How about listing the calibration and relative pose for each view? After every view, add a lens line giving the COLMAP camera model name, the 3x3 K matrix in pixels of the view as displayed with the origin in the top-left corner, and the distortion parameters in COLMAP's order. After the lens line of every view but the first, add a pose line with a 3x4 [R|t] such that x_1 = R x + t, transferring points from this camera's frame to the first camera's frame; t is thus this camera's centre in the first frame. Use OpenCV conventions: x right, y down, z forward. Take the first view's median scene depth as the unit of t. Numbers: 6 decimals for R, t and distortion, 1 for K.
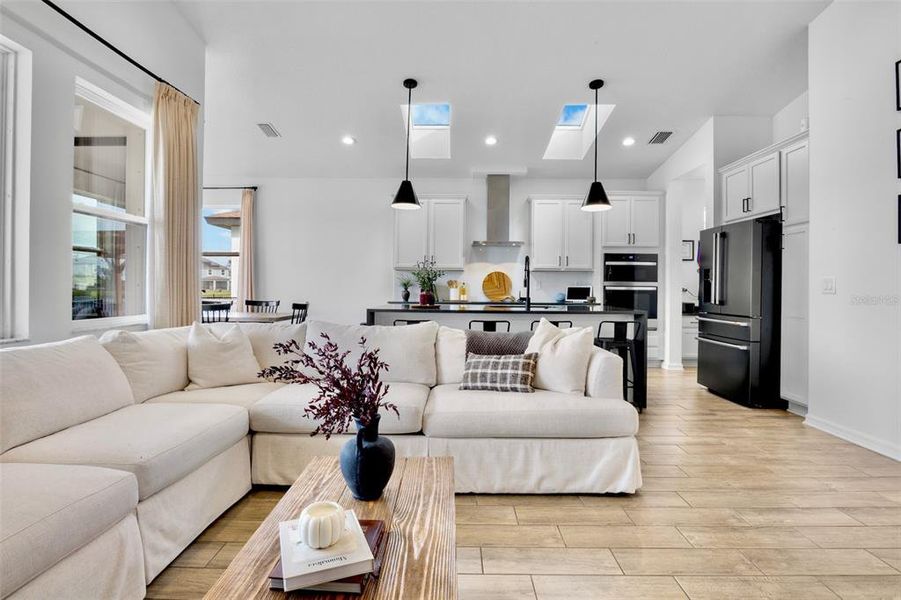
lens RADIAL K [[451.0, 0, 446.9], [0, 451.0, 283.9], [0, 0, 1]] dist [-0.017222, -0.000292]
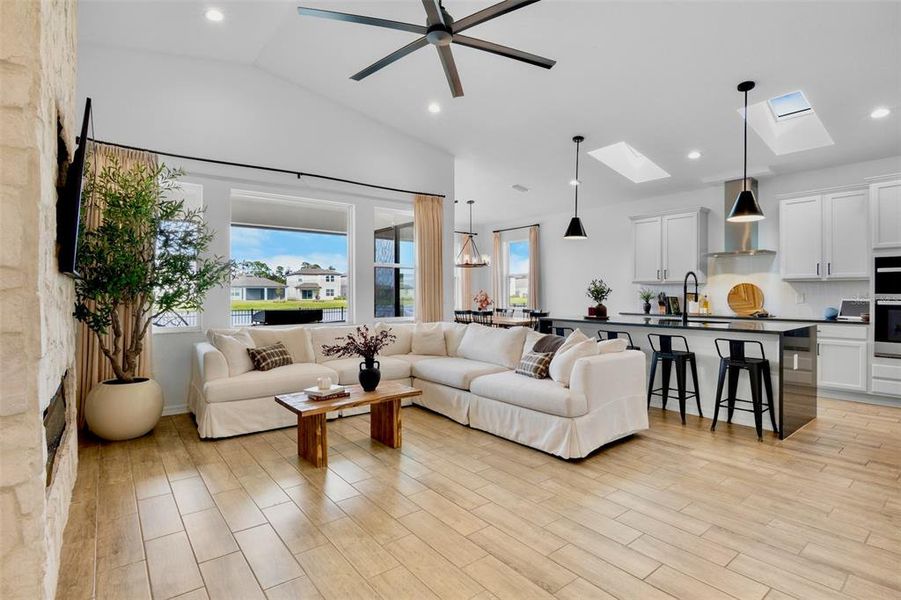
lens RADIAL K [[449.0, 0, 449.9], [0, 449.0, 293.2], [0, 0, 1]] dist [-0.011013, 0.000010]
pose [[0.625547, -0.006673, -0.780158, 0.612116], [0.010875, 0.999941, 0.000167, -0.018709], [0.780110, -0.008589, 0.625583, -0.057667]]
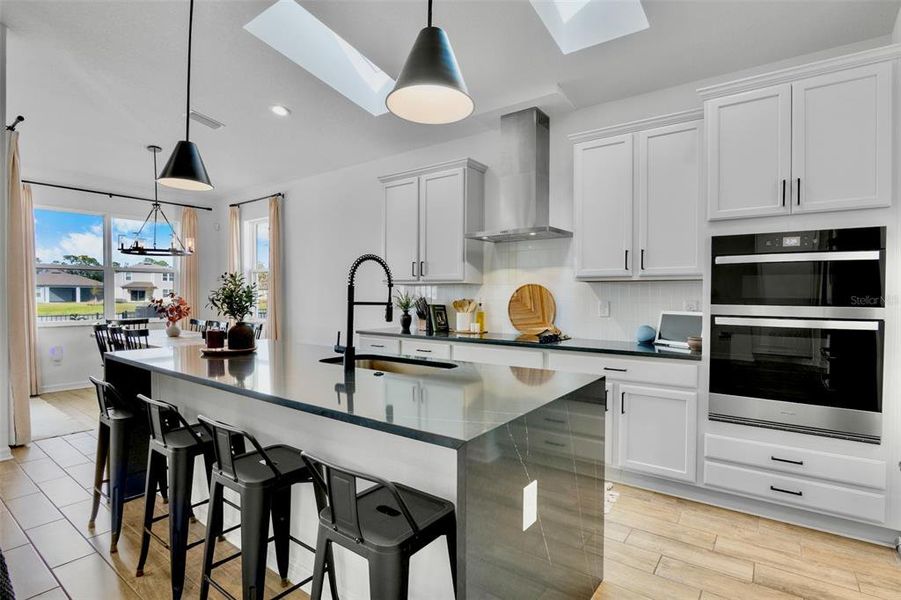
lens RADIAL K [[446.7, 0, 445.5], [0, 446.7, 297.7], [0, 0, 1]] dist [-0.020029, -0.000406]
pose [[0.799022, 0.001043, -0.601302, 0.500963], [0.004543, 0.999959, 0.007771, -0.020186], [0.601285, -0.008941, 0.798984, 0.660480]]
